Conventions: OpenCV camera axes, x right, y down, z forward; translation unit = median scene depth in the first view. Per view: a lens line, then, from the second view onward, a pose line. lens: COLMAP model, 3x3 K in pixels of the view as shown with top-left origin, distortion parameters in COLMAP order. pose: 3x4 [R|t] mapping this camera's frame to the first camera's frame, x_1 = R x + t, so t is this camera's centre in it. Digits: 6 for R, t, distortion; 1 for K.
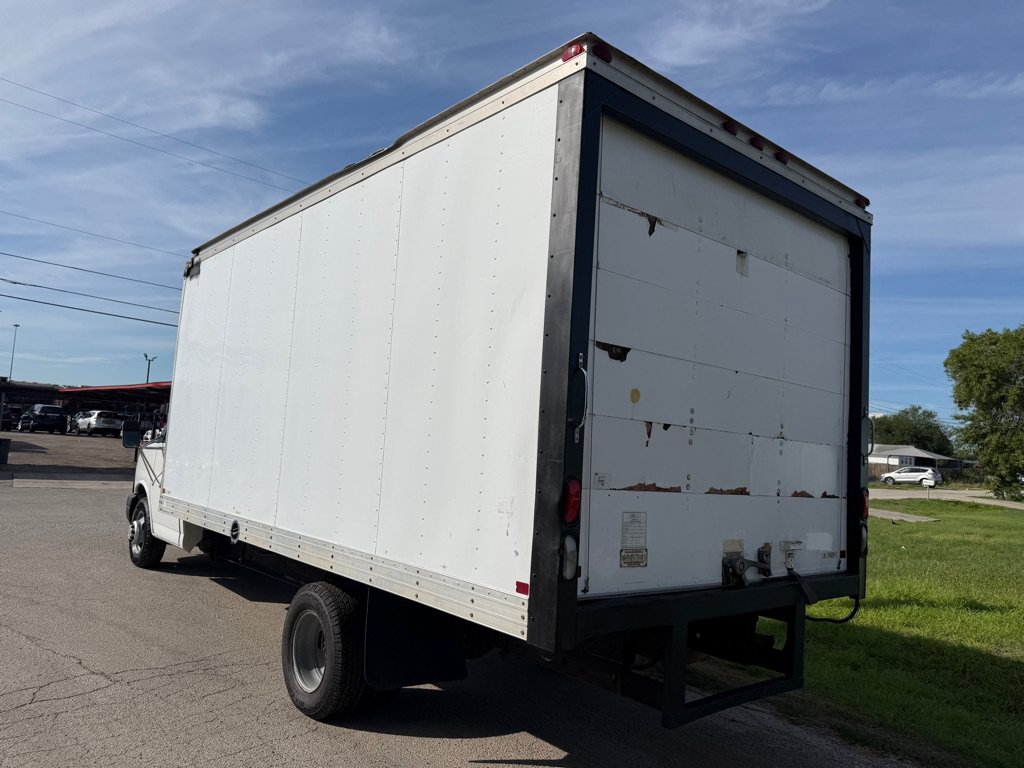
lens RADIAL K [[745.2, 0, 484.6], [0, 745.2, 386.1], [0, 0, 1]] dist [0.004286, -0.004989]
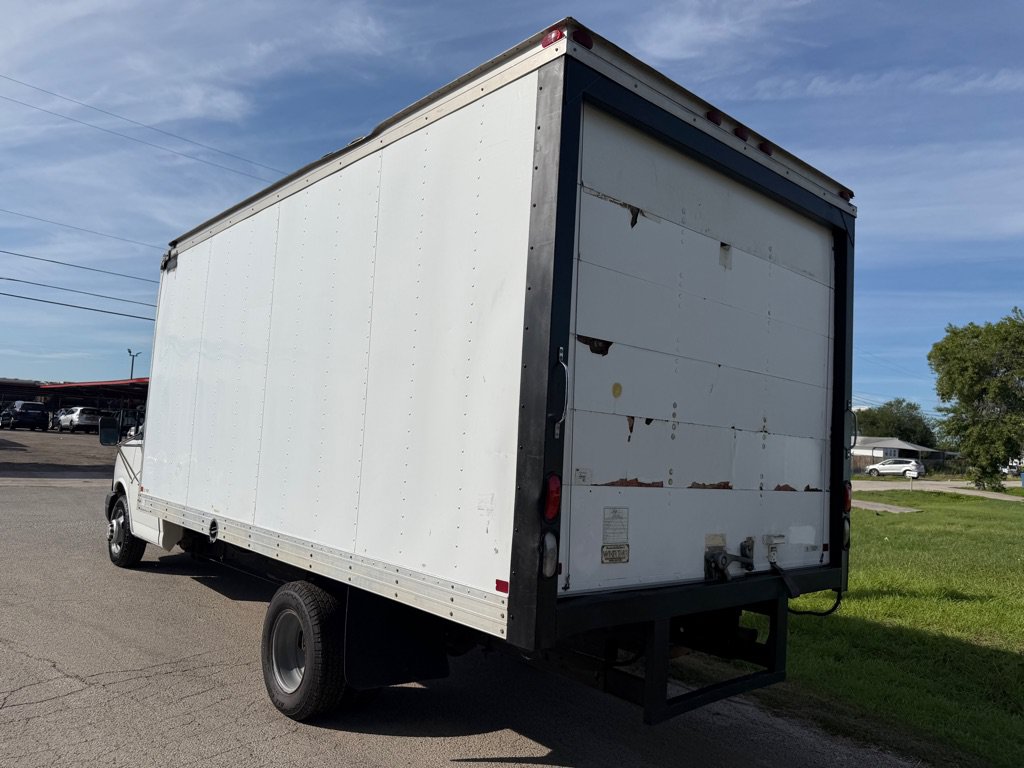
lens RADIAL K [[746.7, 0, 495.2], [0, 746.7, 392.2], [0, 0, 1]] dist [0.002476, -0.002695]
pose [[0.999606, -0.004303, 0.027740, 0.009723], [0.003875, 0.999873, 0.015446, 0.000152], [-0.027803, -0.015332, 0.999496, 0.012893]]
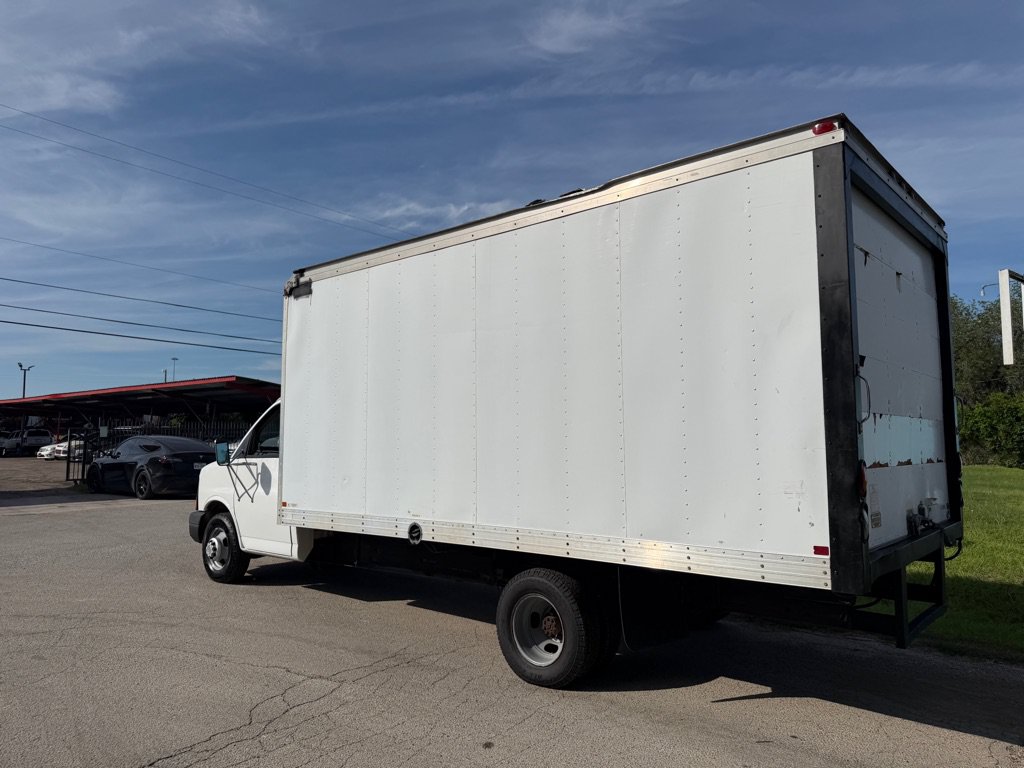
lens RADIAL K [[743.0, 0, 512.0], [0, 743.0, 384.0], [0, 0, 1]] dist [0.032193, -0.042272]
pose [[0.983004, -0.057158, 0.174457, -0.422917], [0.054598, 0.998319, 0.019441, -0.042597], [-0.175275, -0.009585, 0.984473, -0.104923]]
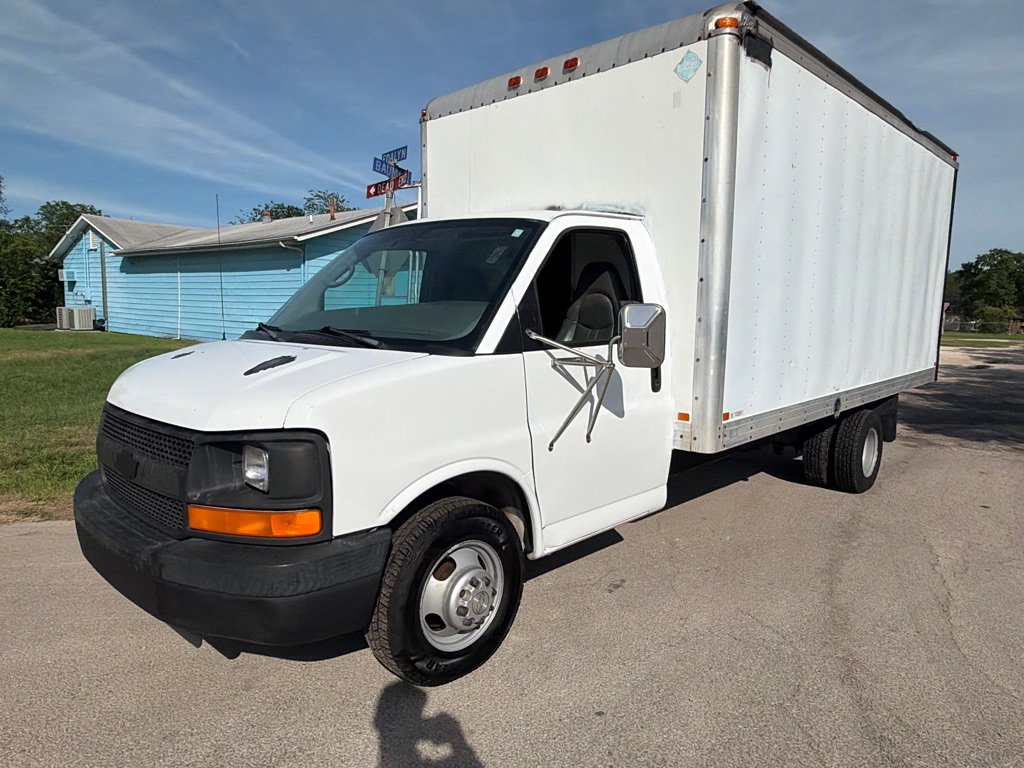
lens RADIAL K [[703.0, 0, 466.5], [0, 703.0, 386.1], [0, 0, 1]] dist [-0.004063, 0.001170]
pose [[-0.117286, -0.190618, 0.974633, -1.428930], [-0.107650, 0.978064, 0.178334, 0.047012], [-0.987246, -0.084003, -0.135233, 1.894698]]
